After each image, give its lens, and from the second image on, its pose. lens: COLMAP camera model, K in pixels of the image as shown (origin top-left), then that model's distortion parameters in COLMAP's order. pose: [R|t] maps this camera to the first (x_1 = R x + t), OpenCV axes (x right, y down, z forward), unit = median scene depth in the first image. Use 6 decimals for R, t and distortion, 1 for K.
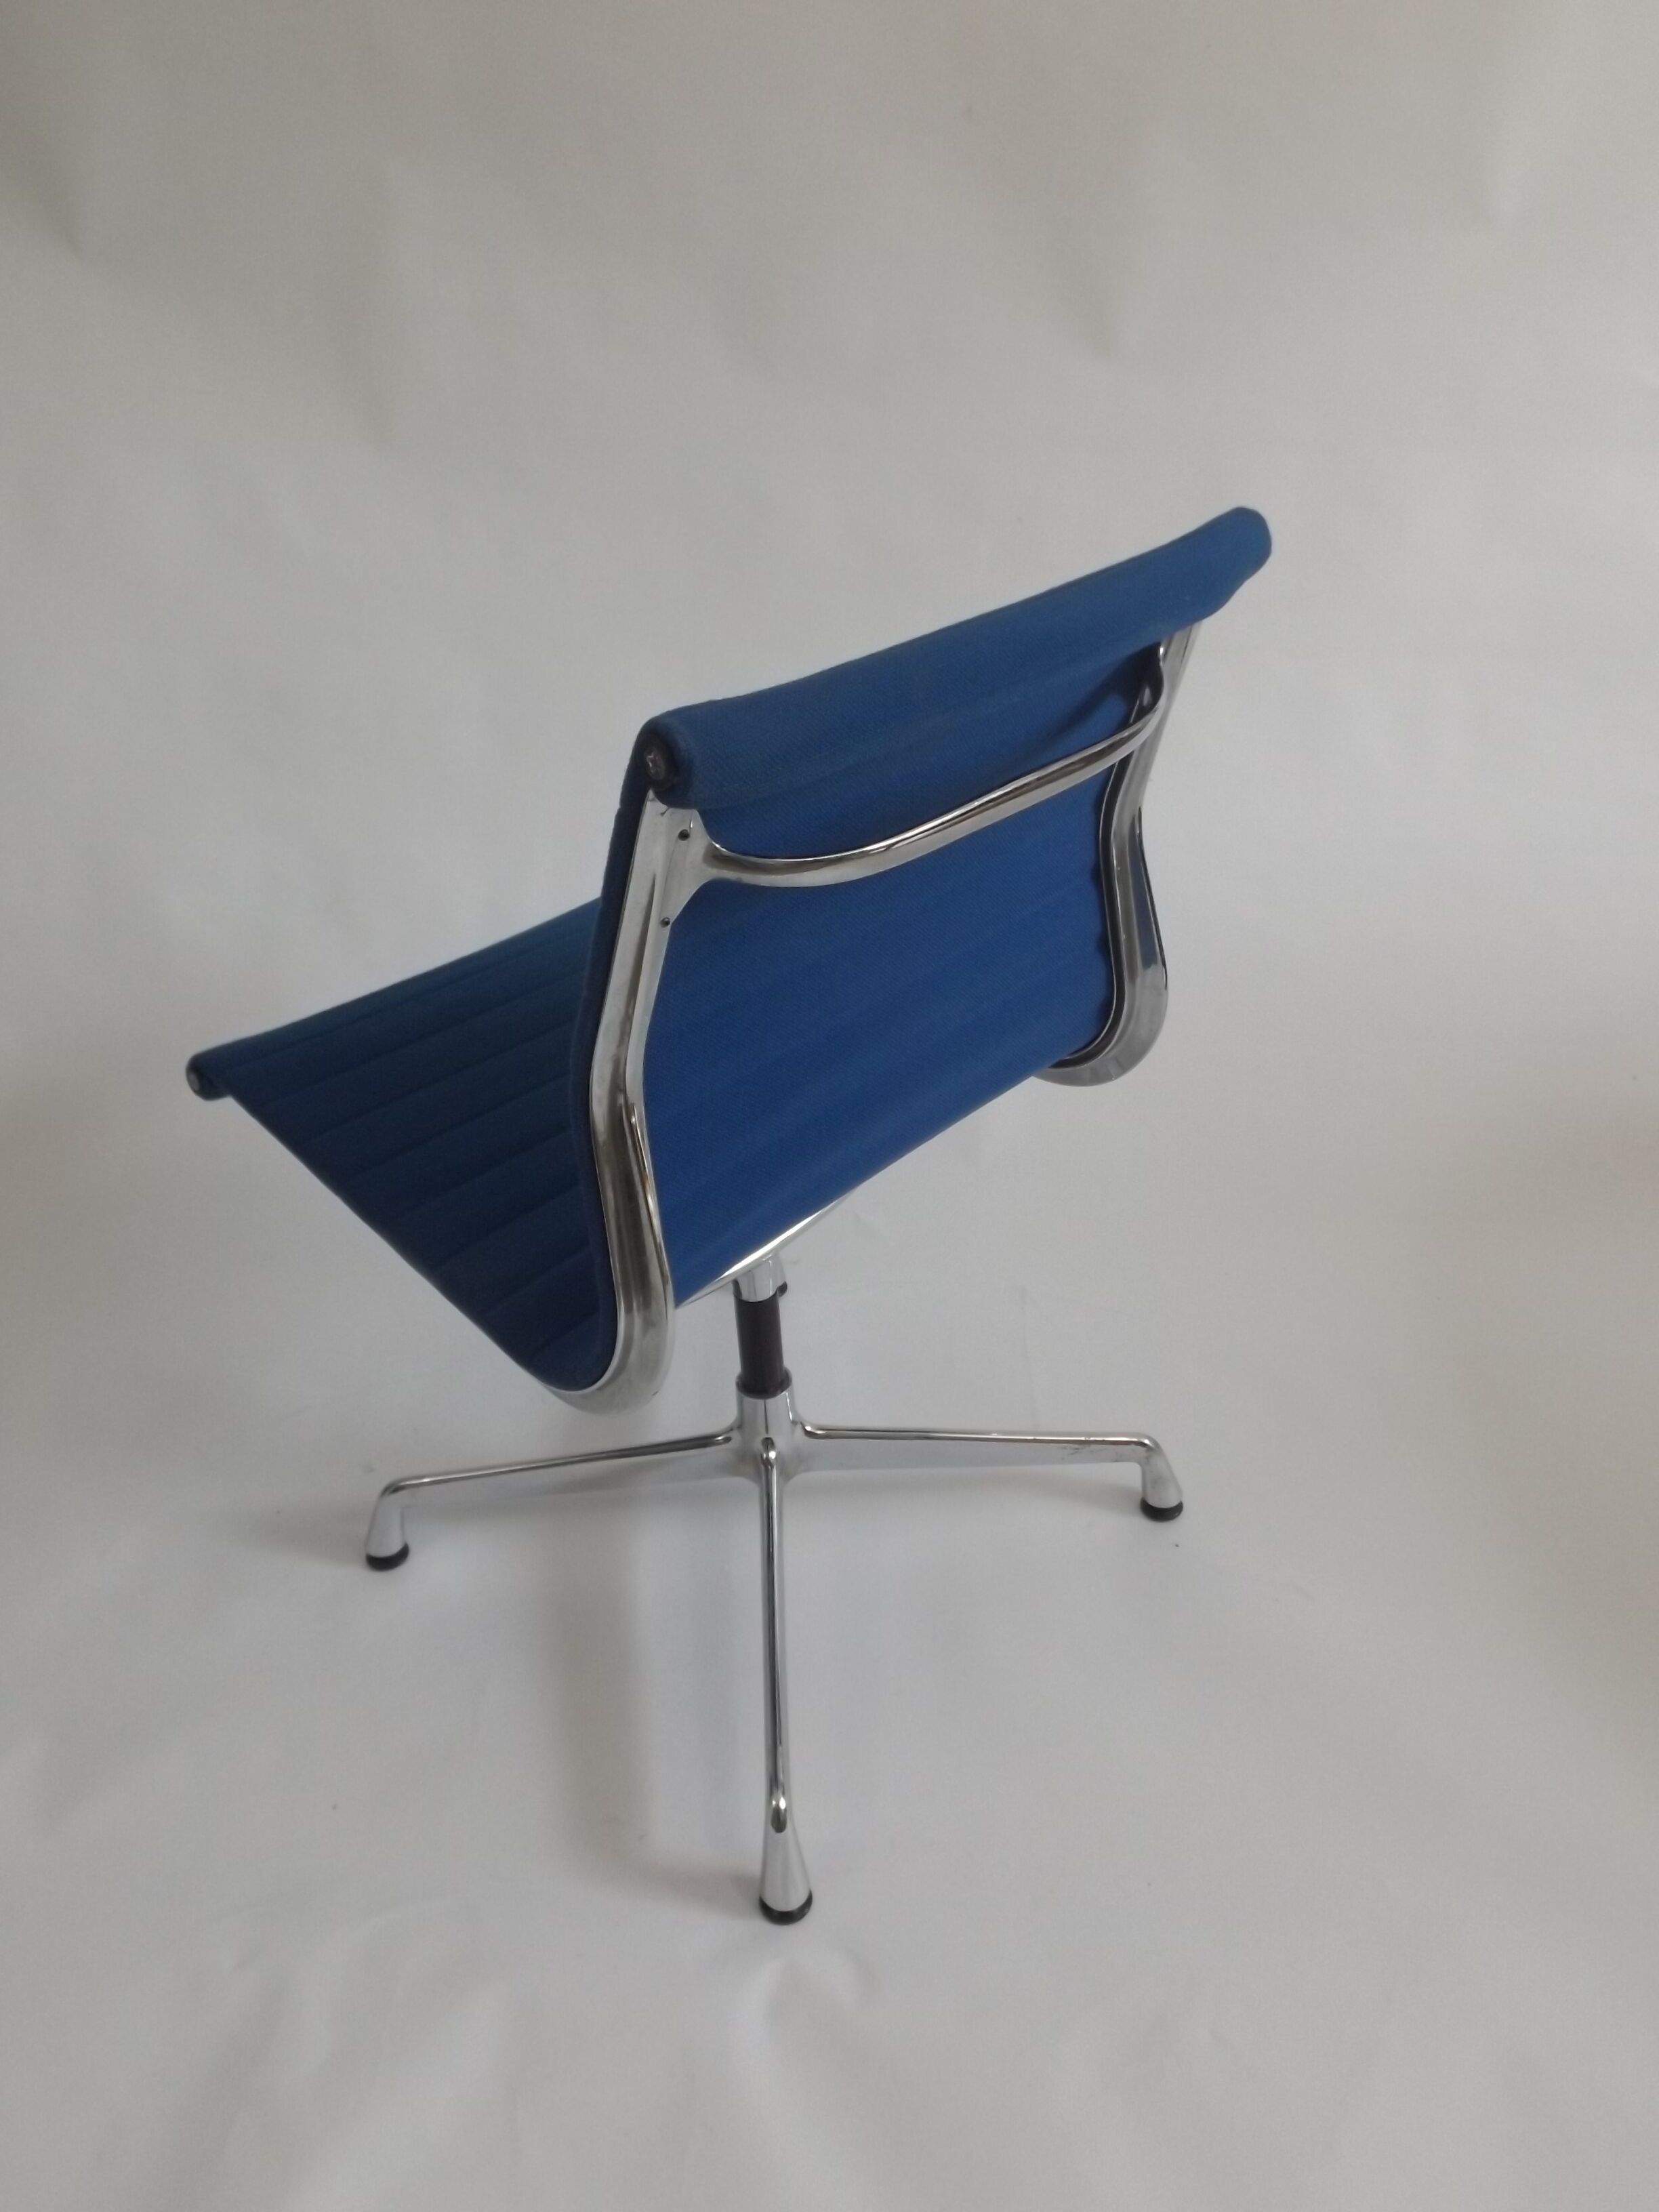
lens RADIAL K [[1562.4, 0, 831.3], [0, 1562.4, 1088.5], [0, 0, 1]] dist [0.004747, 0.001714]
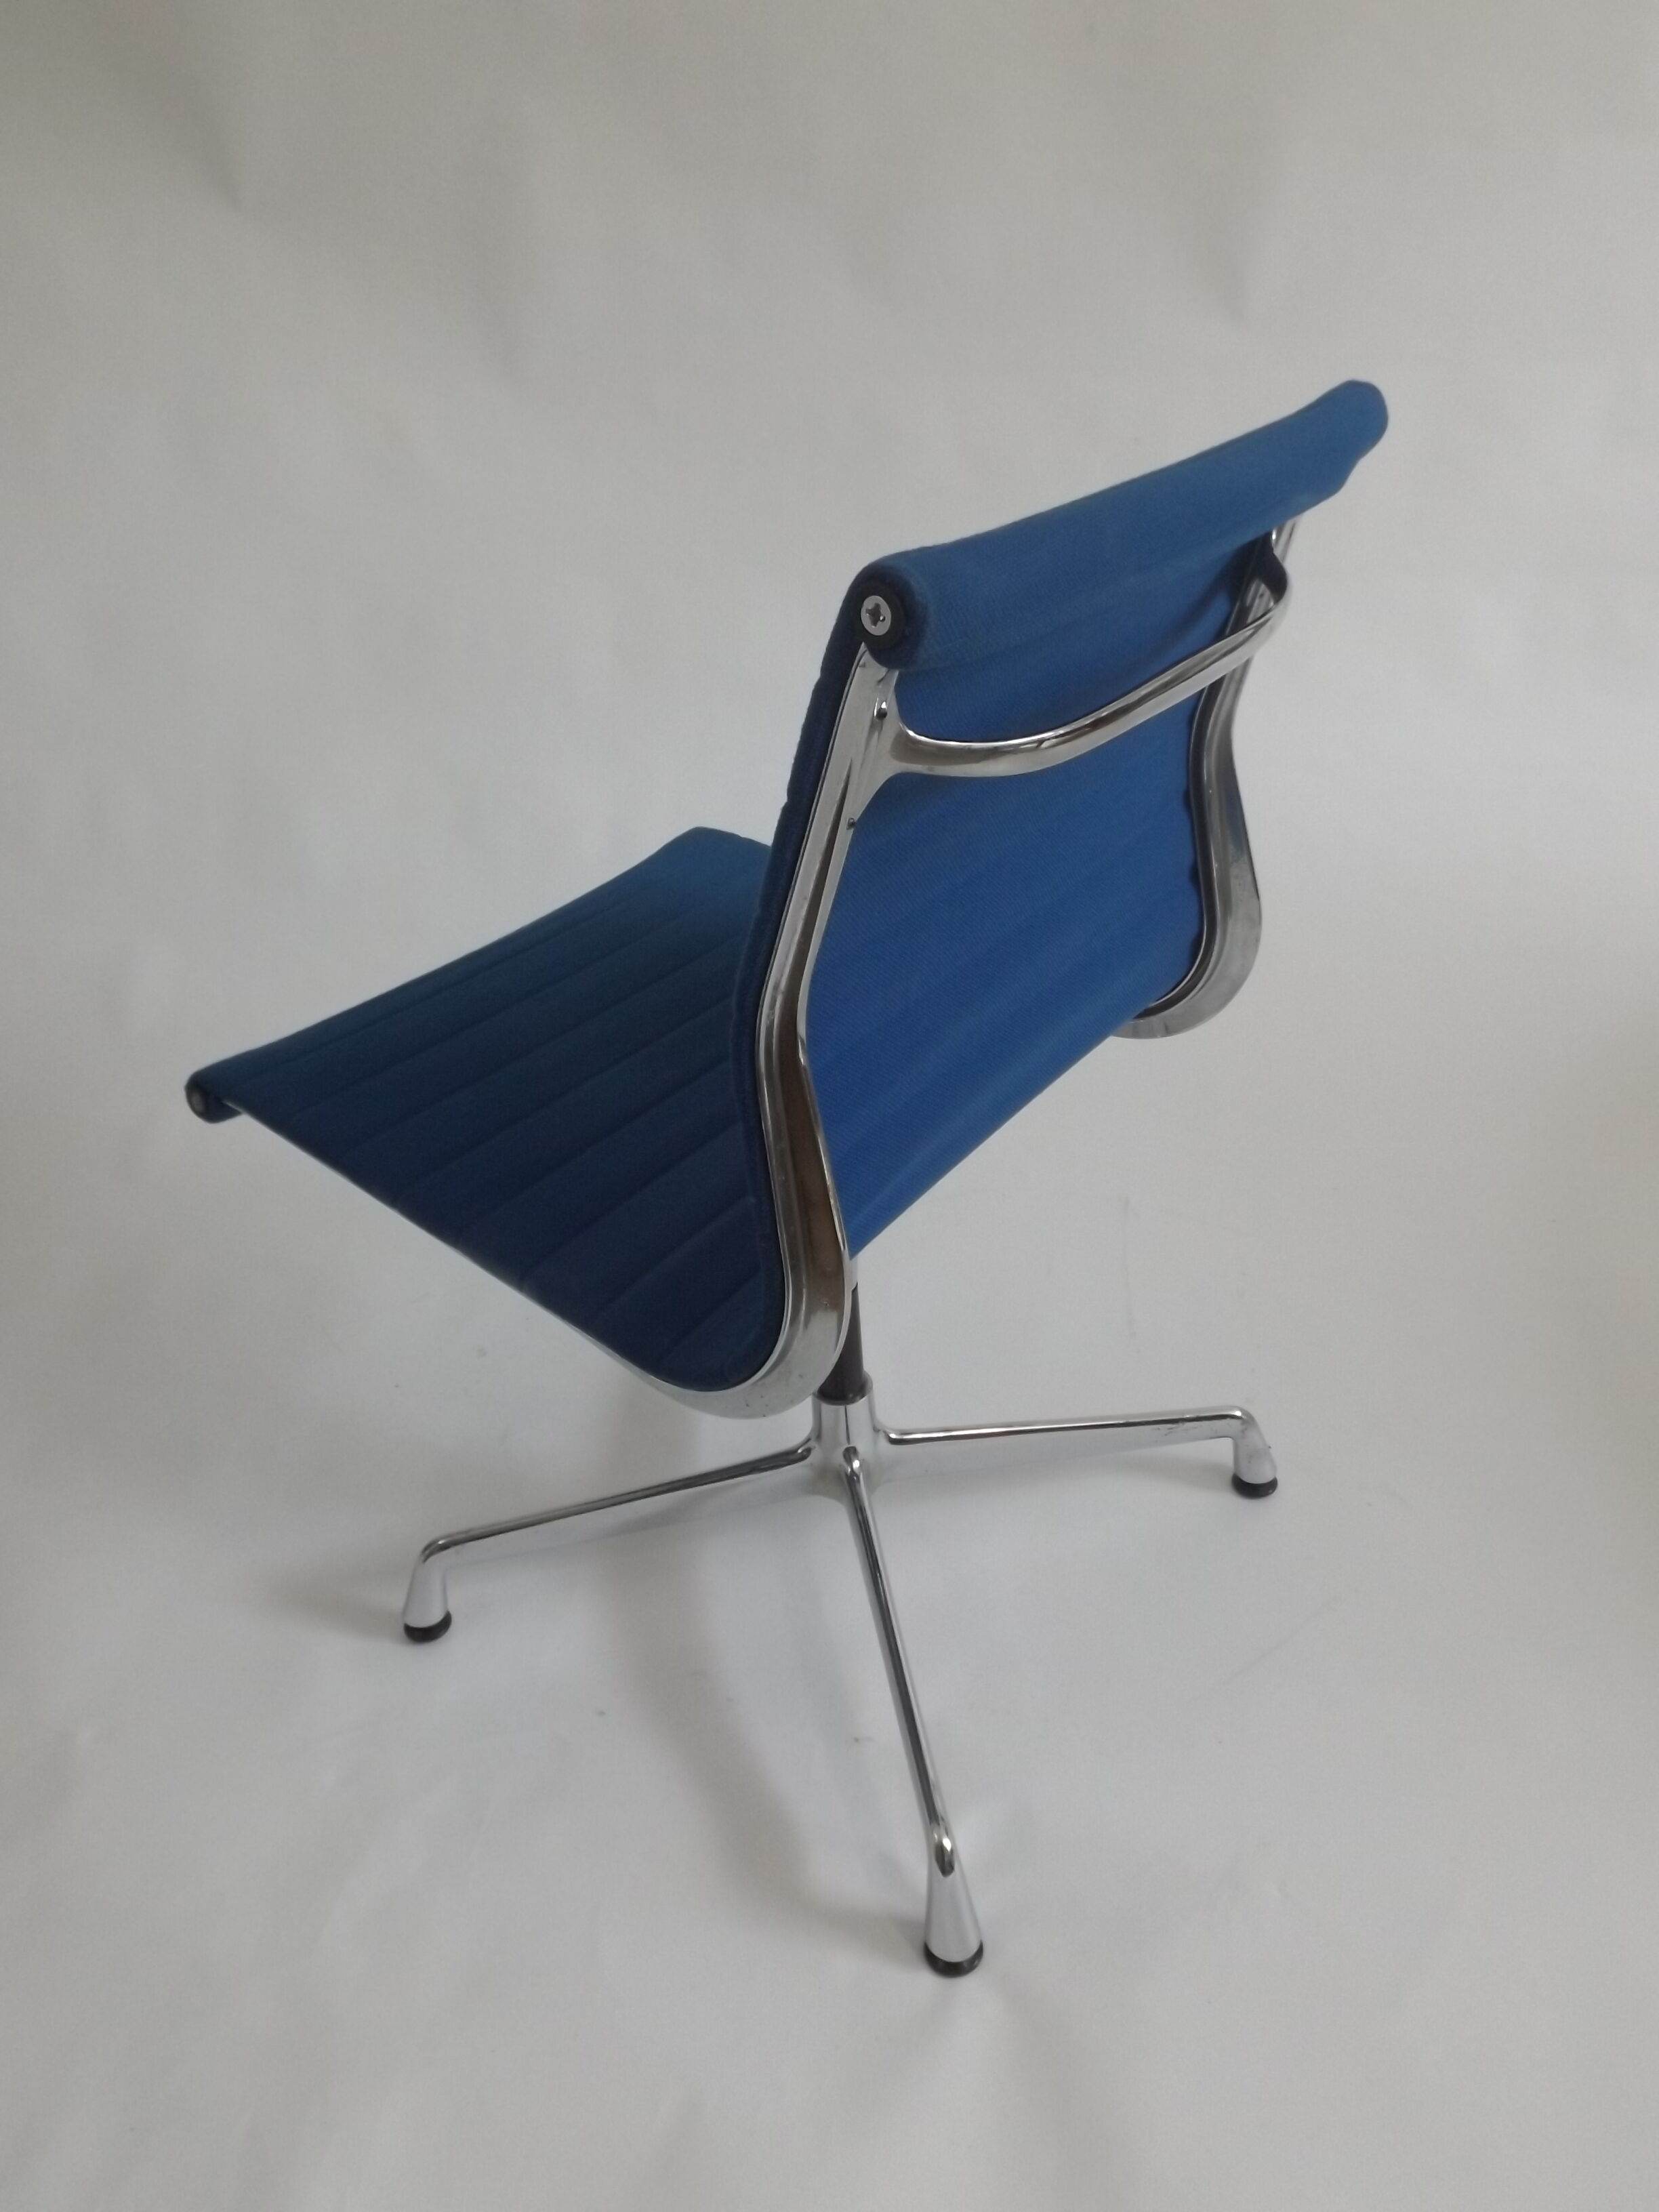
lens RADIAL K [[1559.0, 0, 829.5], [0, 1559.0, 1106.0], [0, 0, 1]] dist [-0.004055, -0.002568]
pose [[0.991513, -0.079911, 0.102552, -0.154422], [0.082226, 0.996441, -0.018534, 0.045946], [-0.100706, 0.026809, 0.994555, 0.100087]]
